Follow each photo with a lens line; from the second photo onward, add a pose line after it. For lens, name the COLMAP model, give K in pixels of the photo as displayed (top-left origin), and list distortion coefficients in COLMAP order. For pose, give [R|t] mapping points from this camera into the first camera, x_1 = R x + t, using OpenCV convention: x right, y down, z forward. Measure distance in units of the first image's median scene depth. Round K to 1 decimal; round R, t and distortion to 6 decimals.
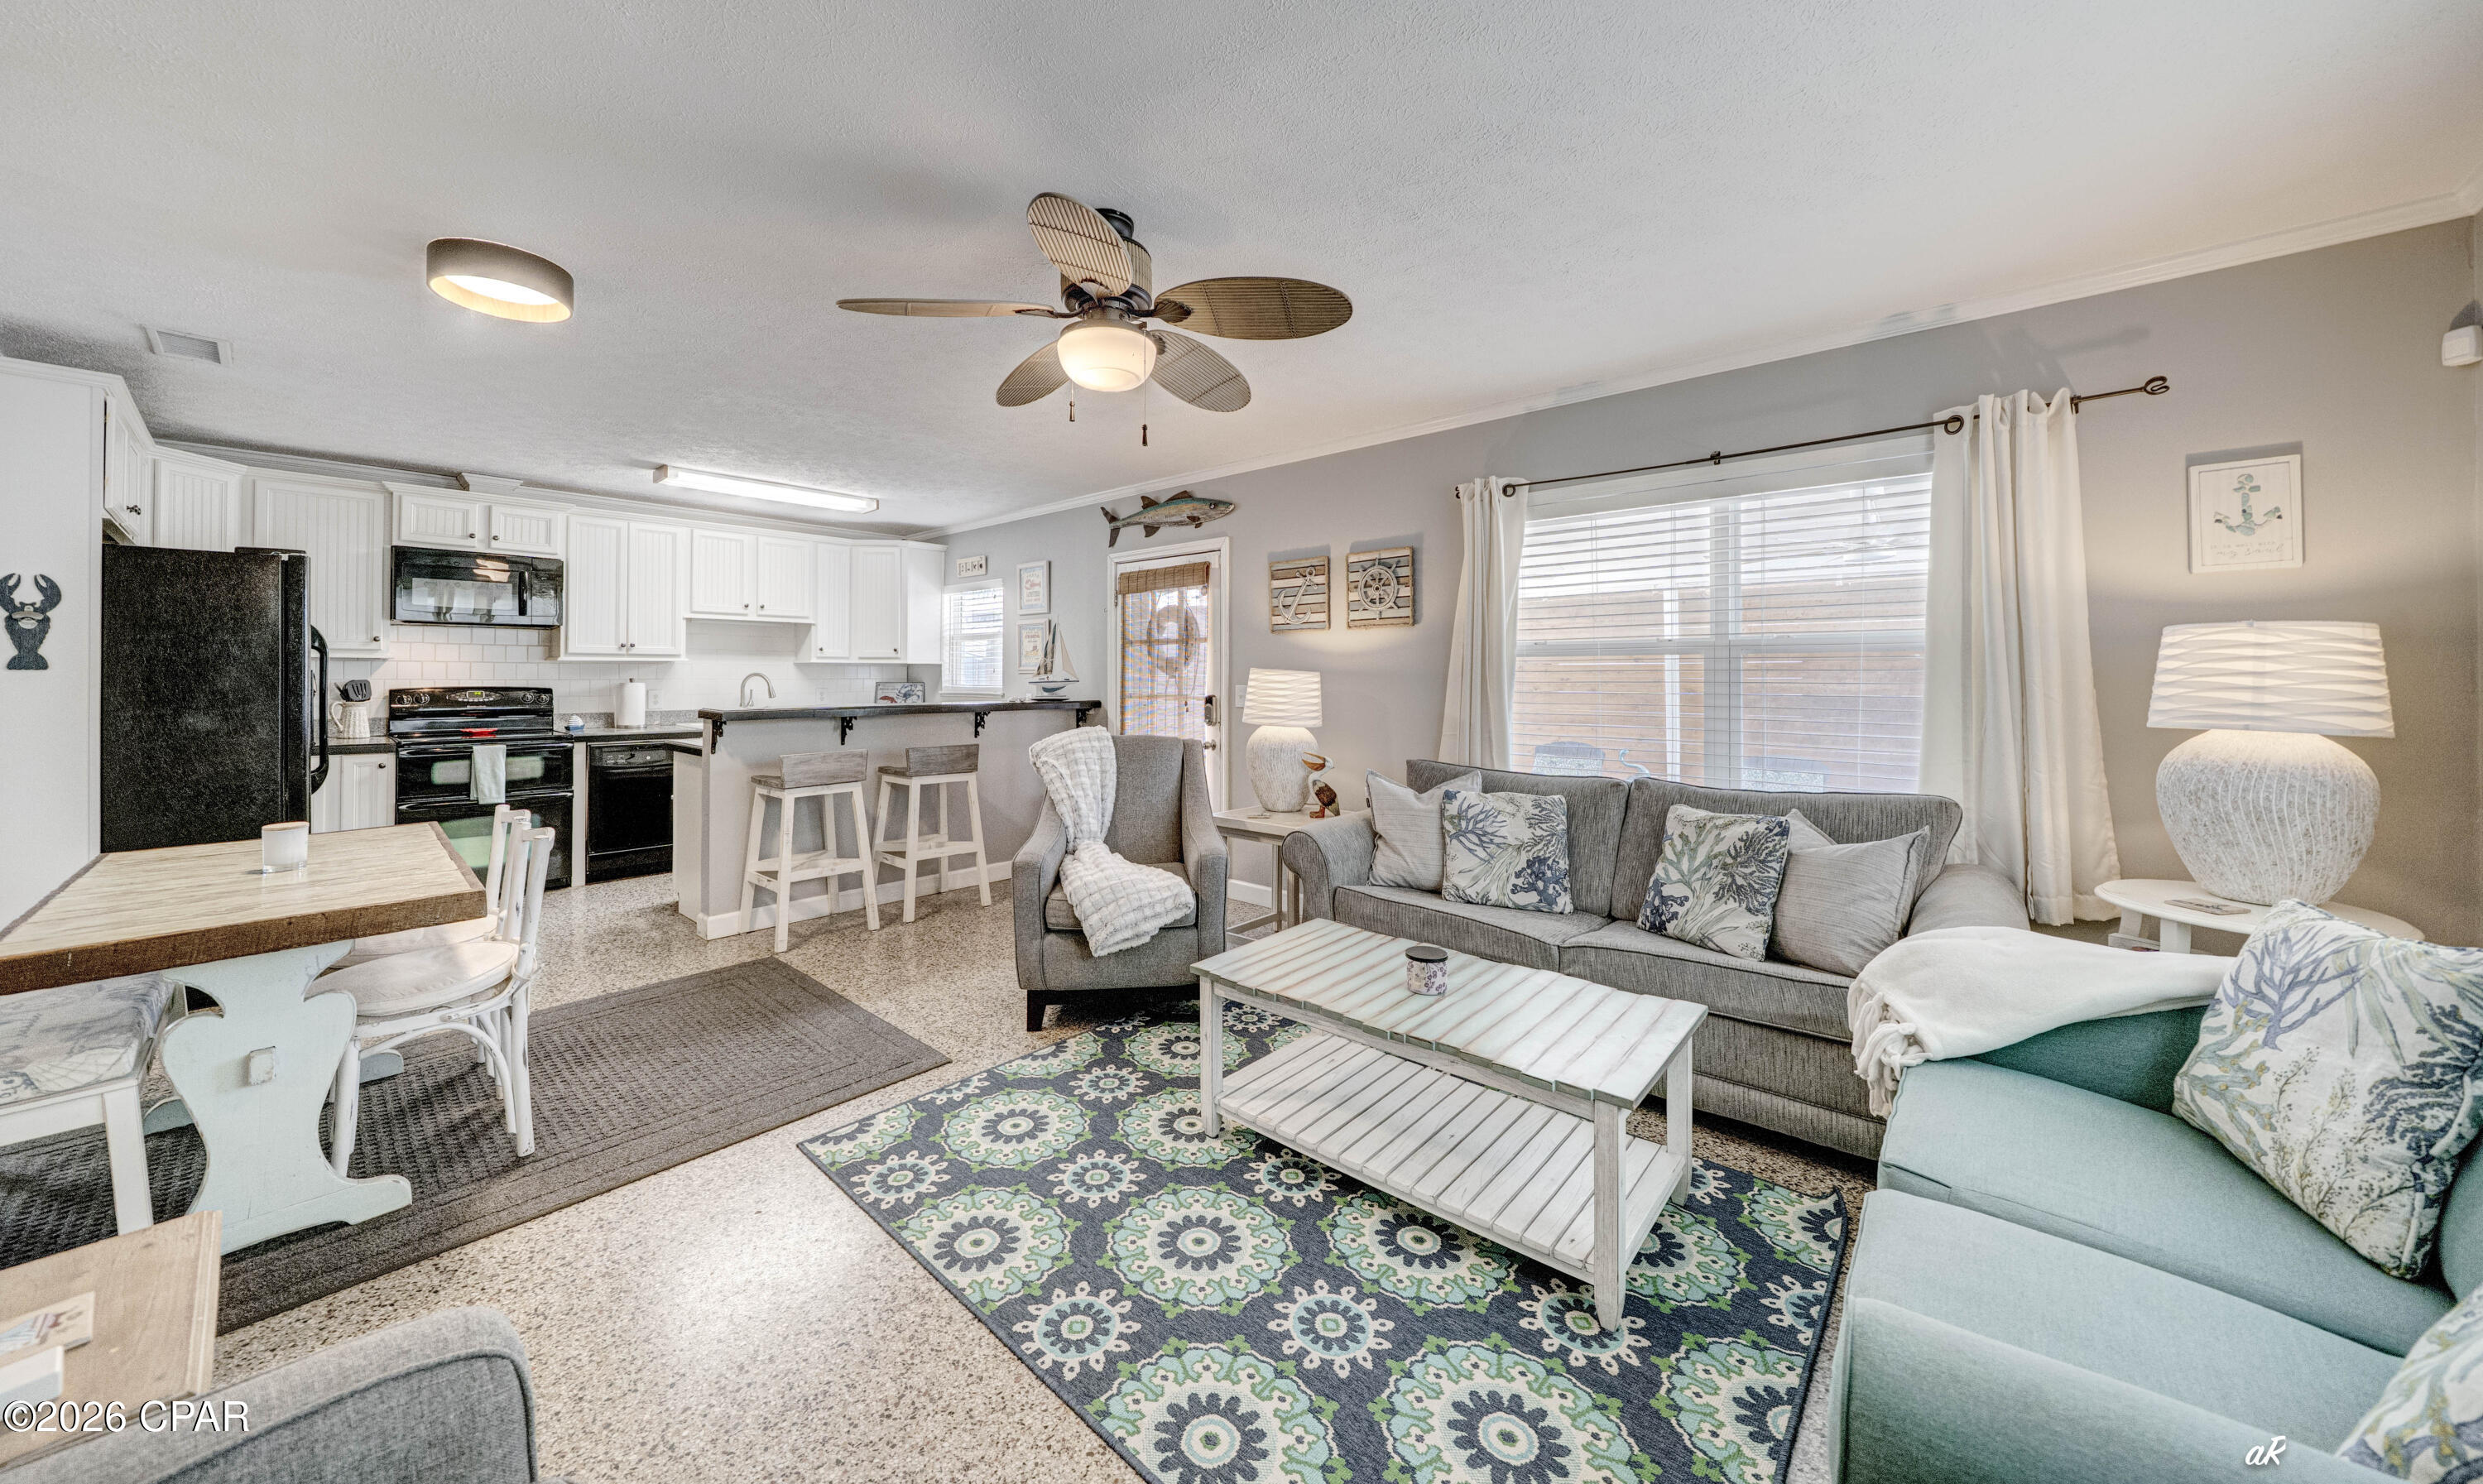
lens RADIAL K [[845.6, 0, 1196.8], [0, 845.6, 667.5], [0, 0, 1]] dist [-0.002770, -0.000978]
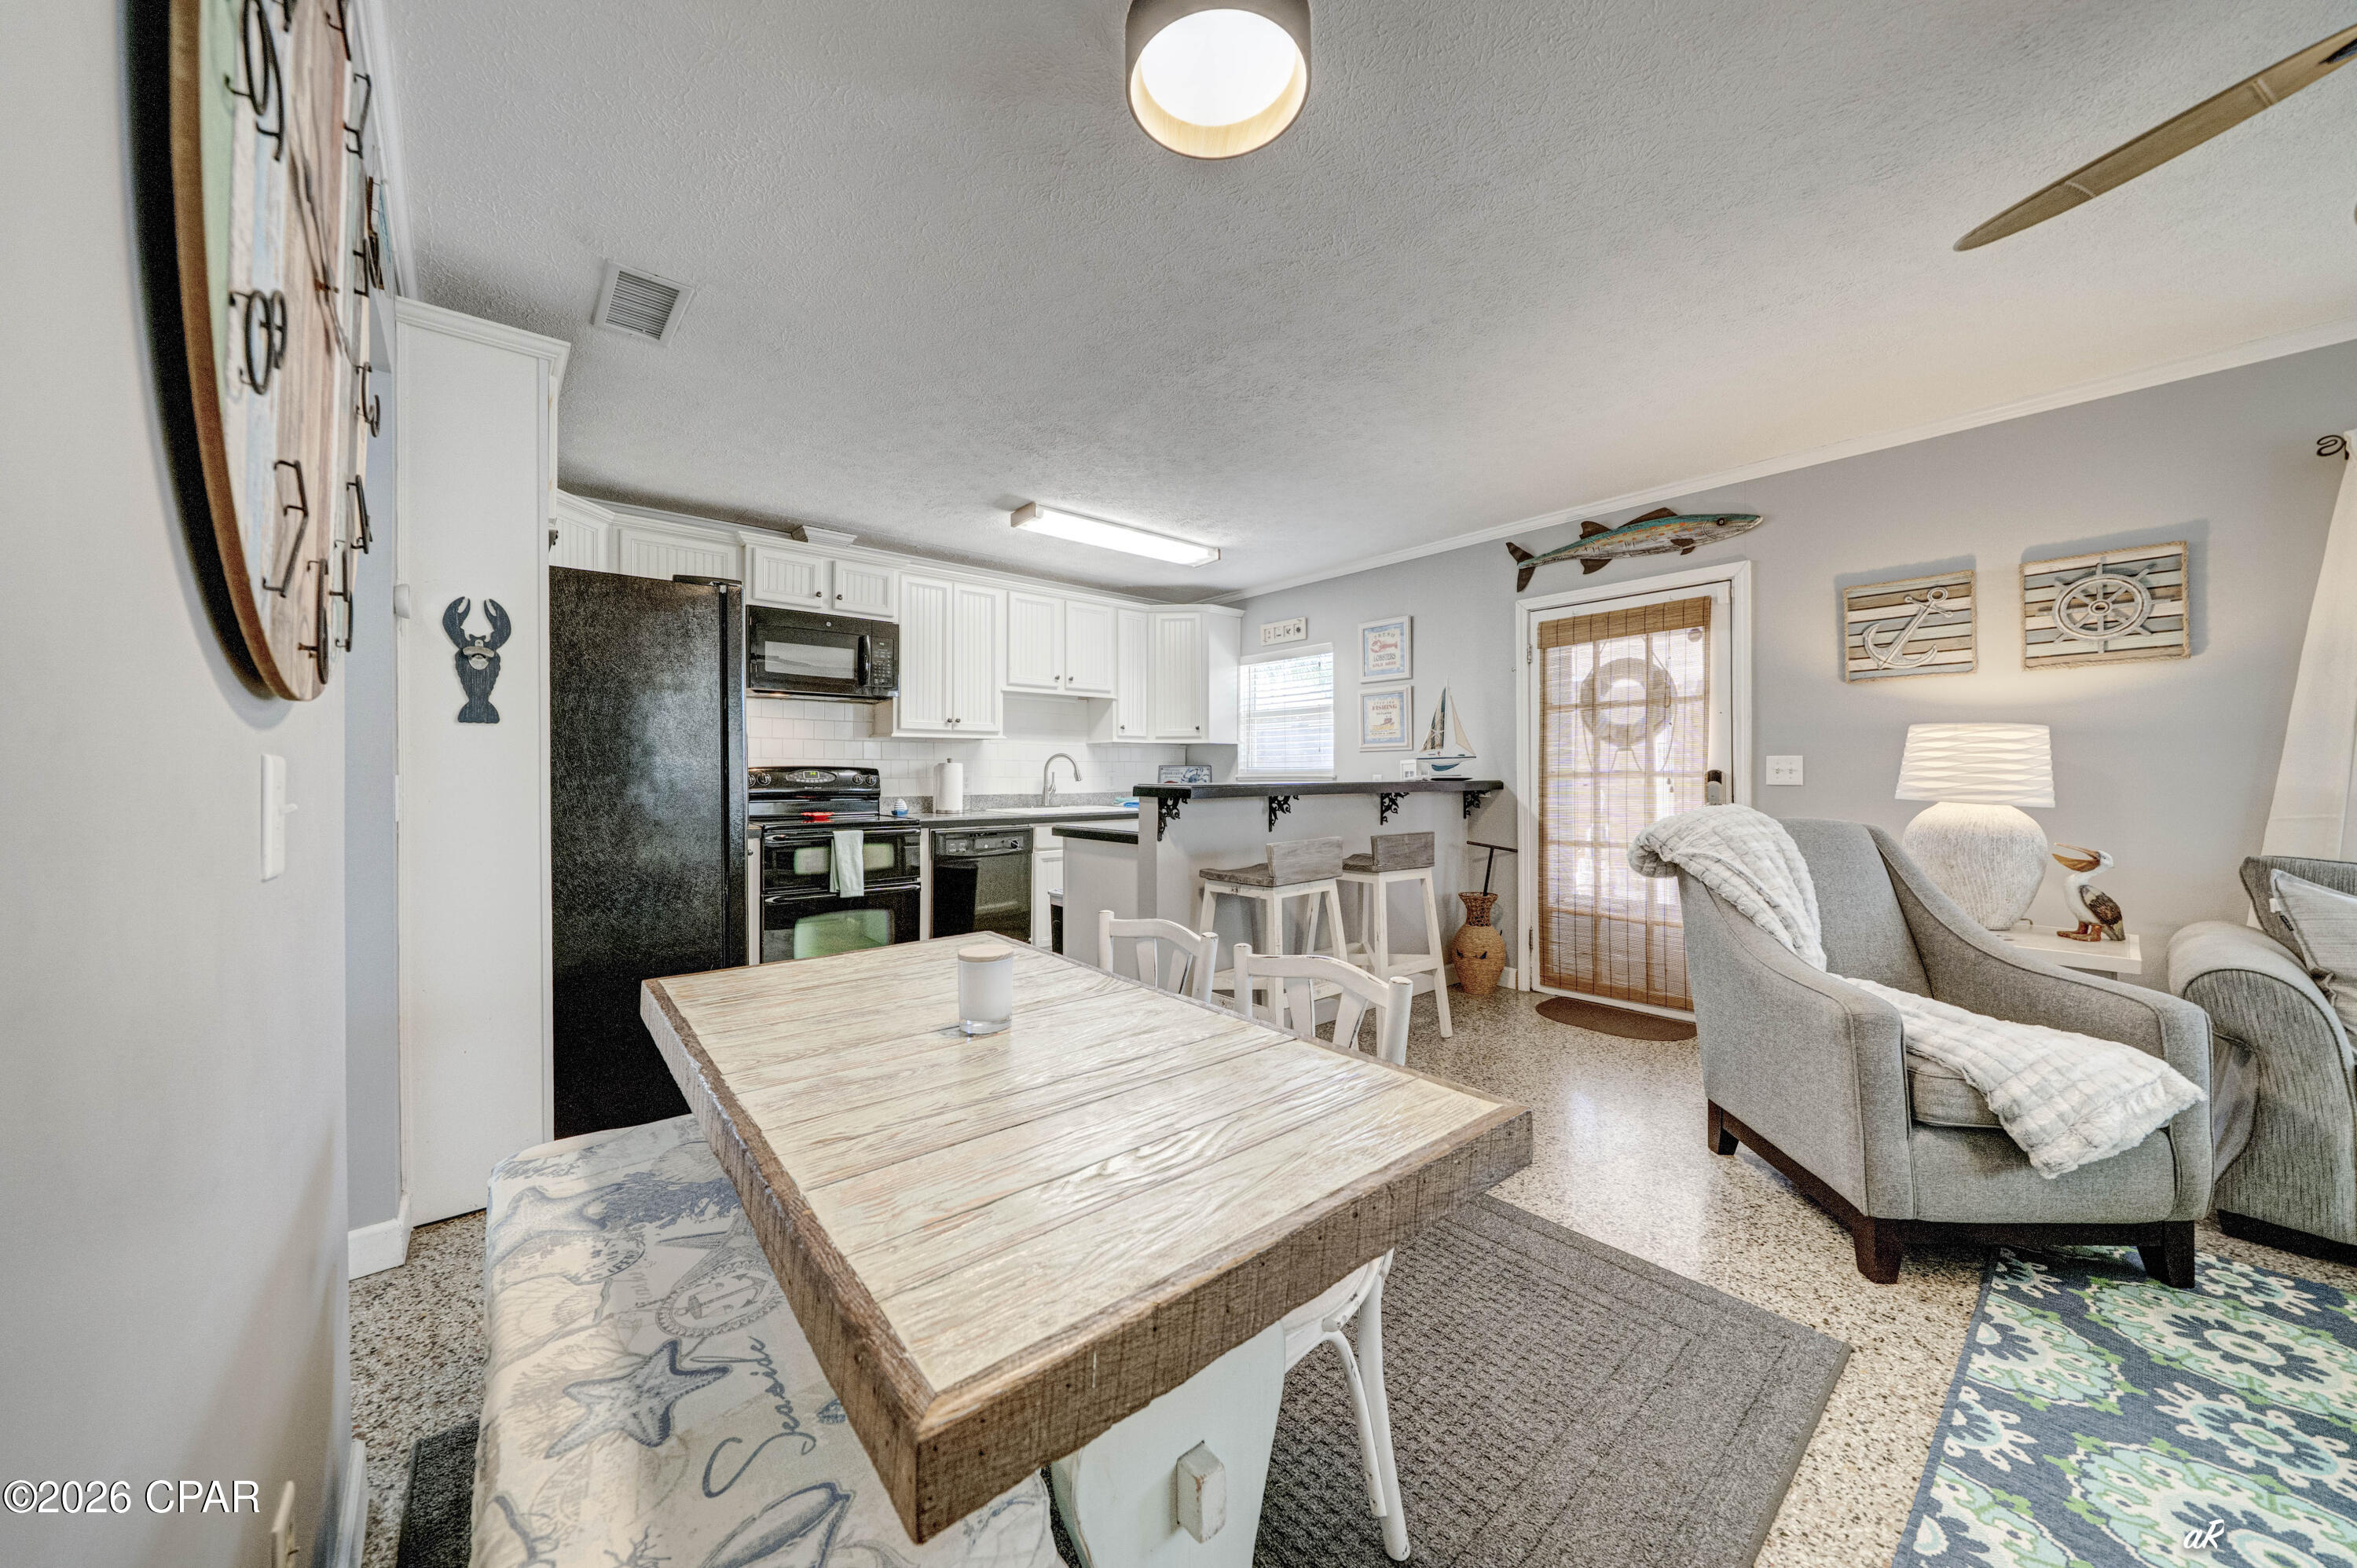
lens RADIAL K [[812.3, 0, 1155.3], [0, 812.3, 772.7], [0, 0, 1]] dist [-0.002338, -0.000017]
pose [[0.990080, -0.004677, -0.140426, -0.449951], [0.005880, 0.999949, 0.008155, 0.030733], [0.140380, -0.008899, 0.990058, 0.232441]]
